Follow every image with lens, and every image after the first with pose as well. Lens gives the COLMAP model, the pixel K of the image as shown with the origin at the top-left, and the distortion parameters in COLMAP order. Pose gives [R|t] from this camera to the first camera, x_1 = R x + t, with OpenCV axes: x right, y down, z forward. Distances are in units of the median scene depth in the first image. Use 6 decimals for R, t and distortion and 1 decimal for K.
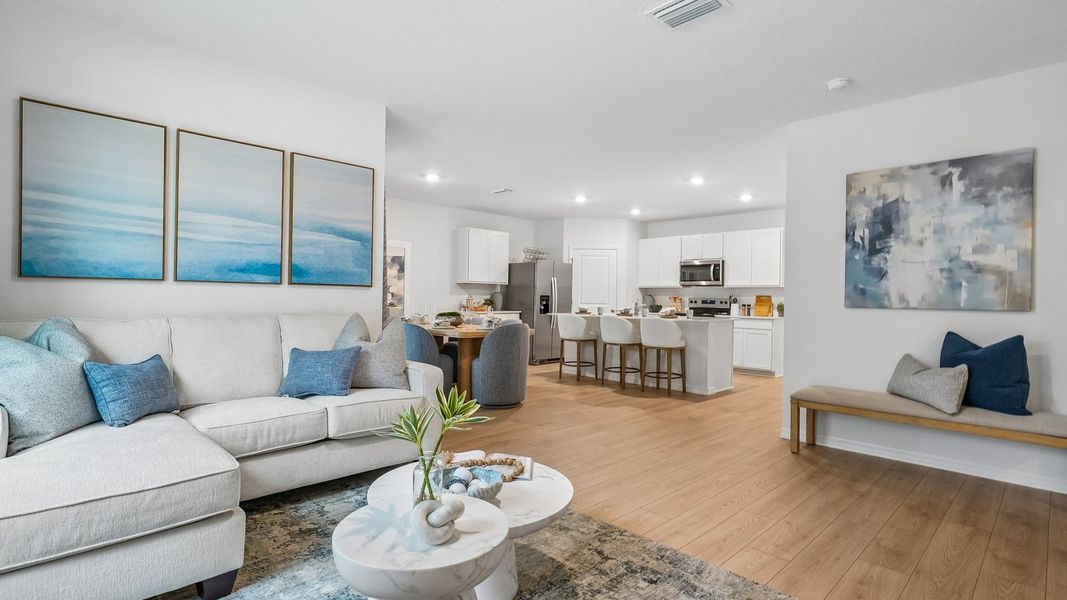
lens RADIAL K [[513.4, 0, 527.3], [0, 513.4, 295.9], [0, 0, 1]] dist [-0.000257, 0.000727]
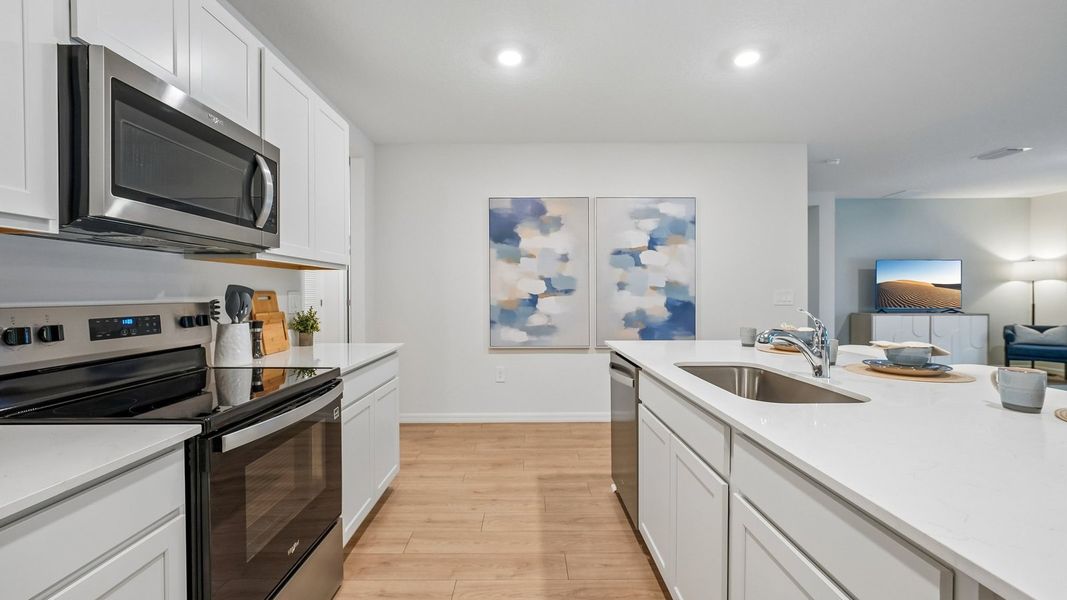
lens RADIAL K [[441.1, 0, 530.5], [0, 441.1, 297.5], [0, 0, 1]] dist [-0.002595, 0.000221]
pose [[-0.728488, -0.021605, 0.684718, 0.141208], [-0.012010, 0.999752, 0.018768, -0.003437], [-0.684954, 0.005449, -0.728566, 1.068819]]
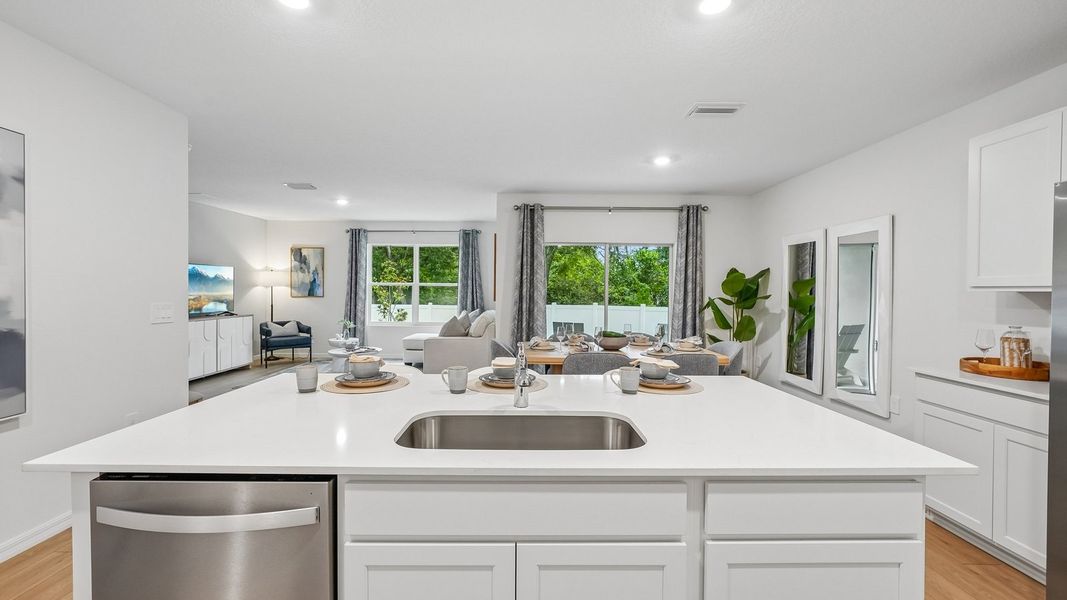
lens RADIAL K [[426.9, 0, 529.1], [0, 426.9, 294.8], [0, 0, 1]] dist [-0.018919, 0.006930]
pose [[-0.689428, -0.014508, -0.724209, 0.314486], [-0.017412, 0.999842, -0.003455, -0.016420], [0.724145, 0.010228, -0.689572, 0.978776]]
